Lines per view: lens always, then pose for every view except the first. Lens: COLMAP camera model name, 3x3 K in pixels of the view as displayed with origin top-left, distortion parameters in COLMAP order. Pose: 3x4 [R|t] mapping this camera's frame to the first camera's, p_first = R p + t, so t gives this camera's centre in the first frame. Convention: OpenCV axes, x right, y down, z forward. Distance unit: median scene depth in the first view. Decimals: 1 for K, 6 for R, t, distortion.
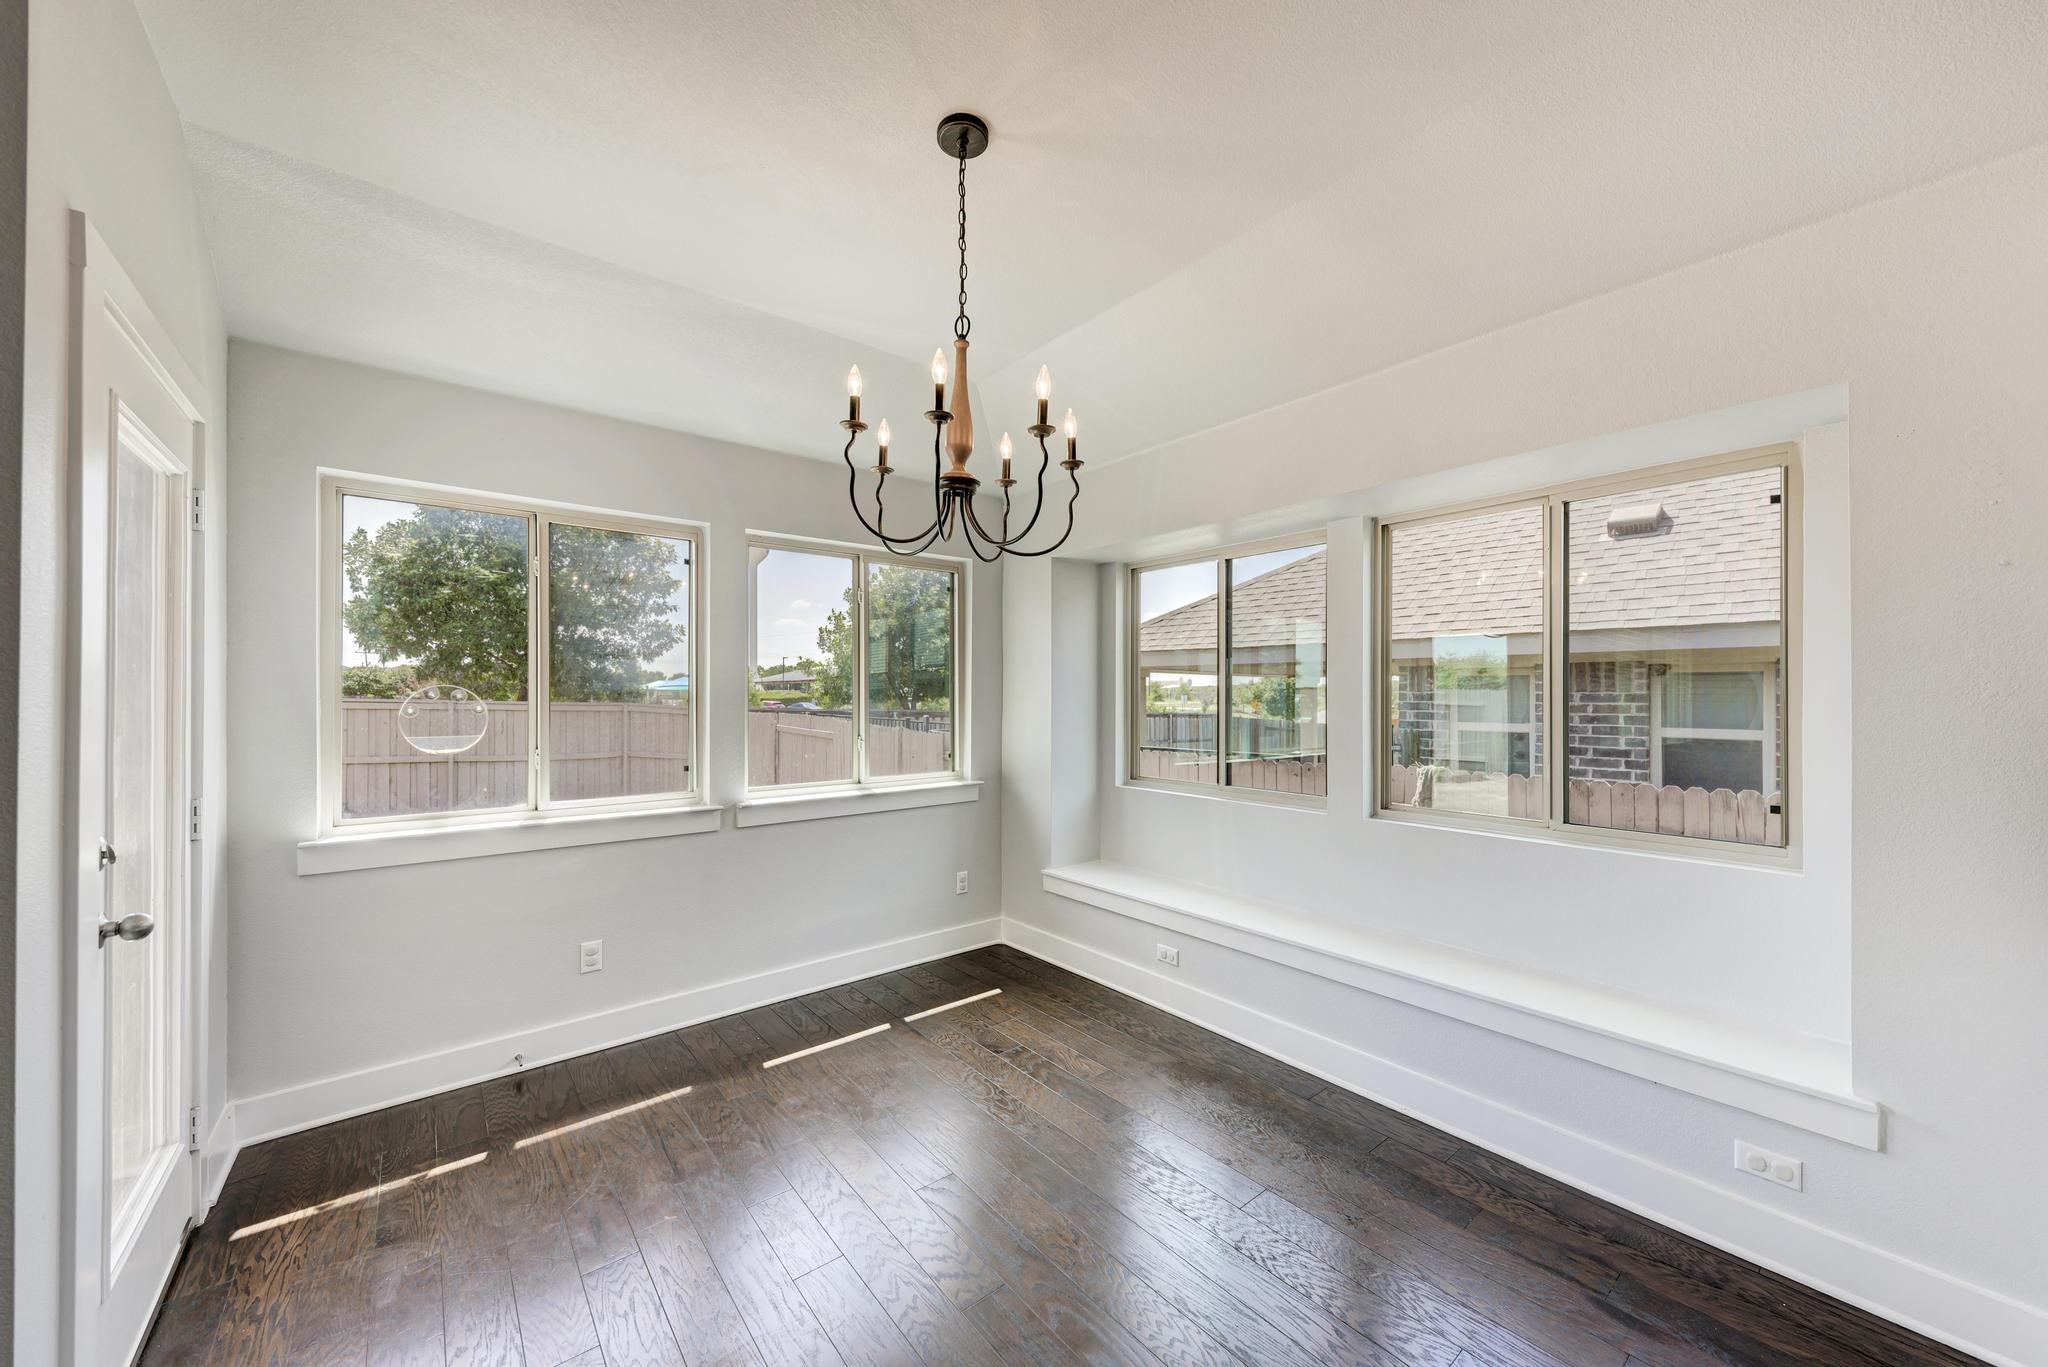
lens RADIAL K [[751.7, 0, 1030.1], [0, 751.7, 683.6], [0, 0, 1]] dist [0.002984, 0.000121]
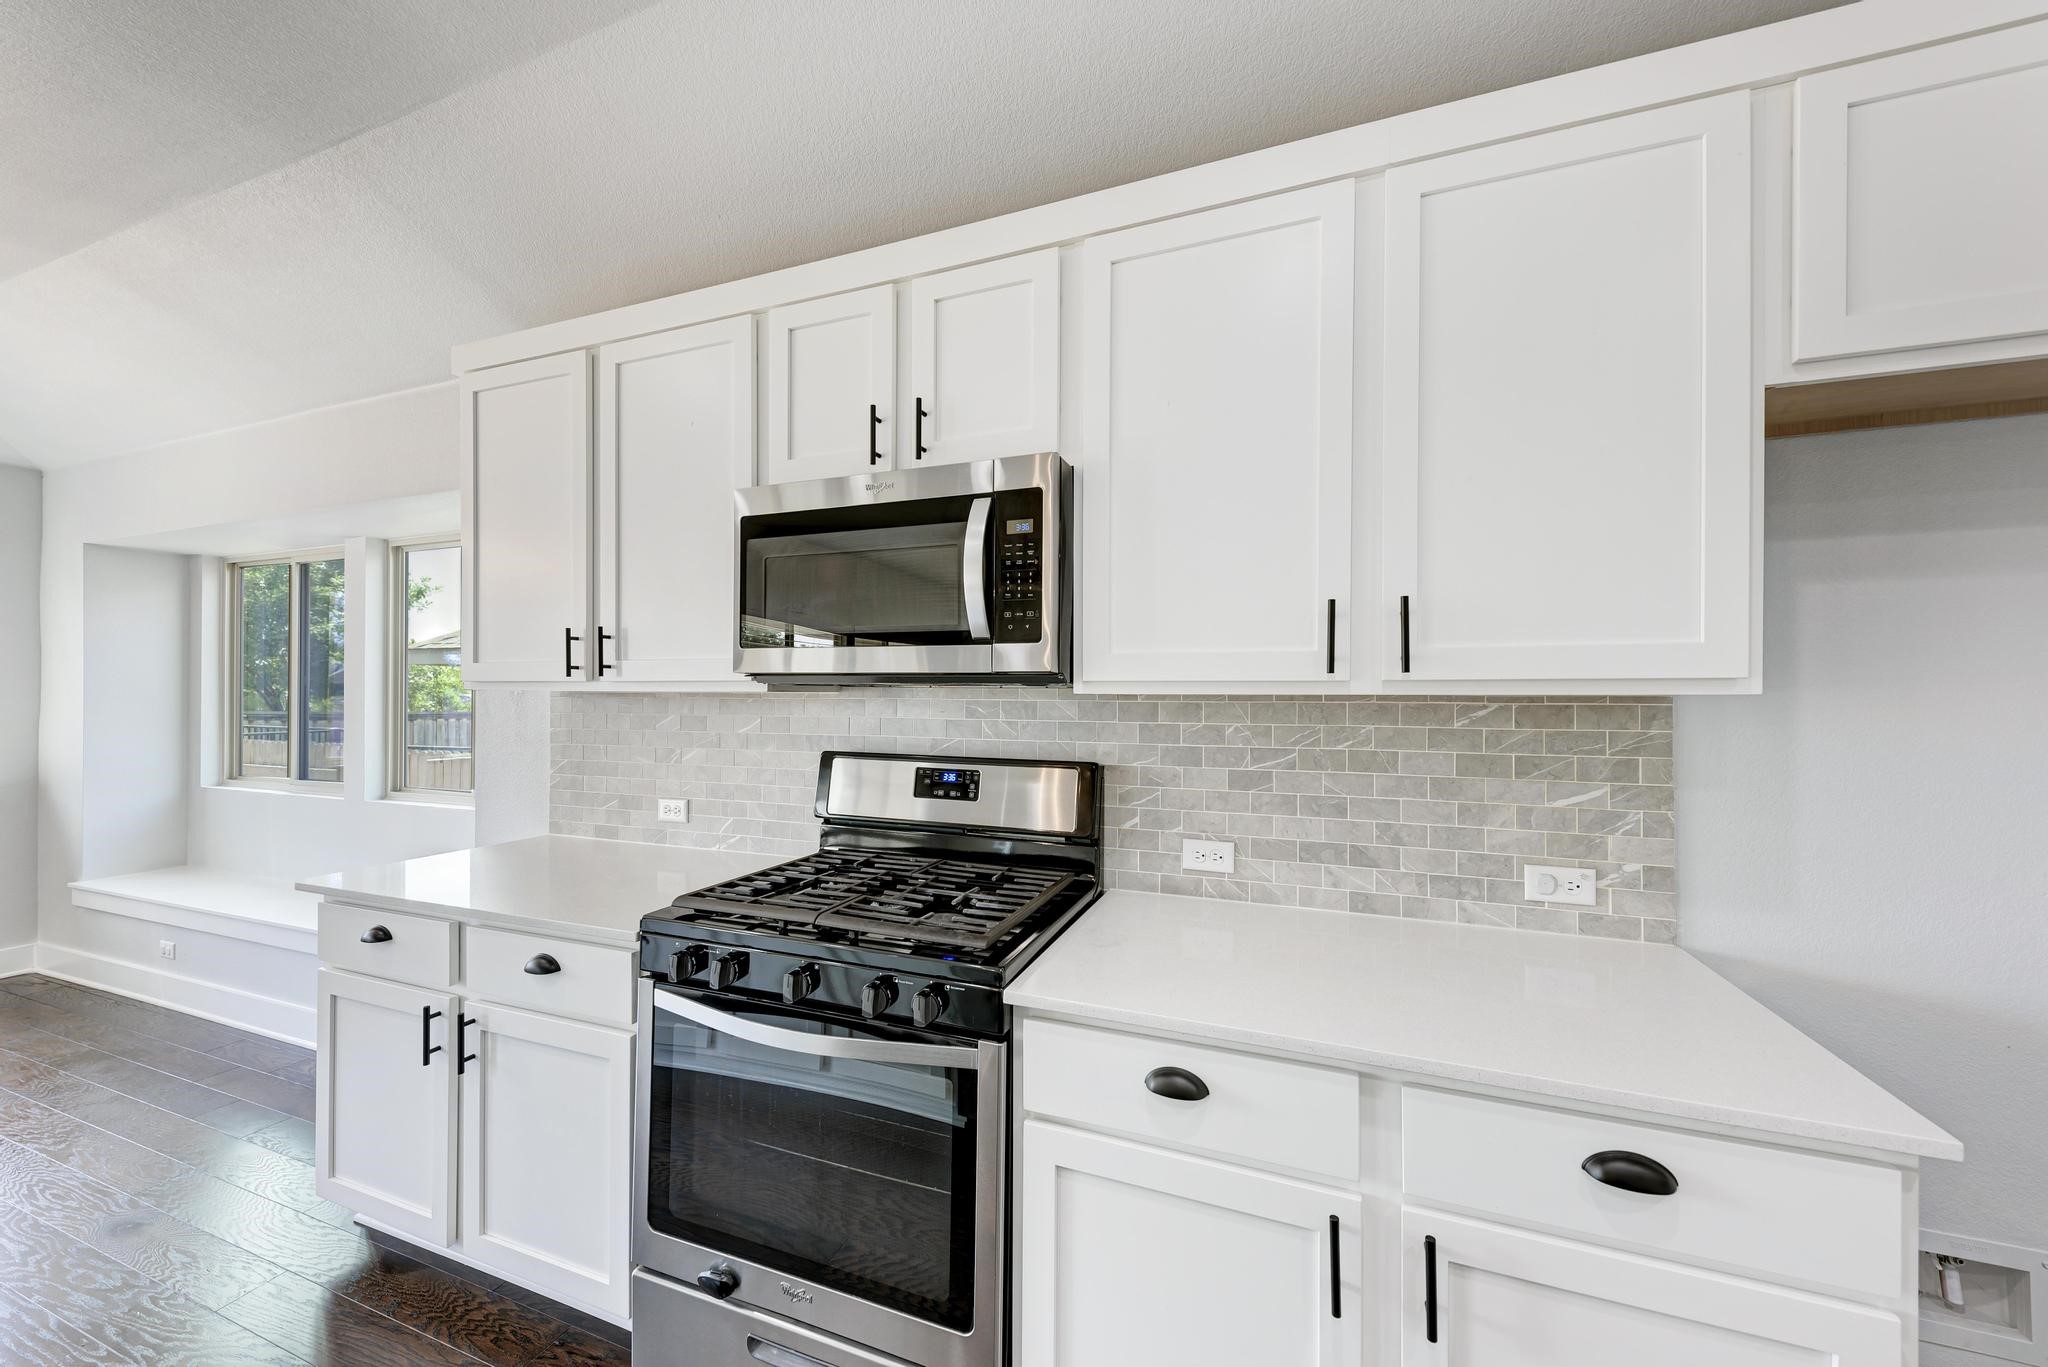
lens RADIAL K [[751.7, 0, 1031.4], [0, 751.7, 687.8], [0, 0, 1]] dist [0.002984, 0.000121]
pose [[0.866995, 0.004255, 0.498299, 0.574379], [-0.007862, 0.999956, 0.005141, -0.005364], [-0.498255, -0.008375, 0.866990, -0.383770]]
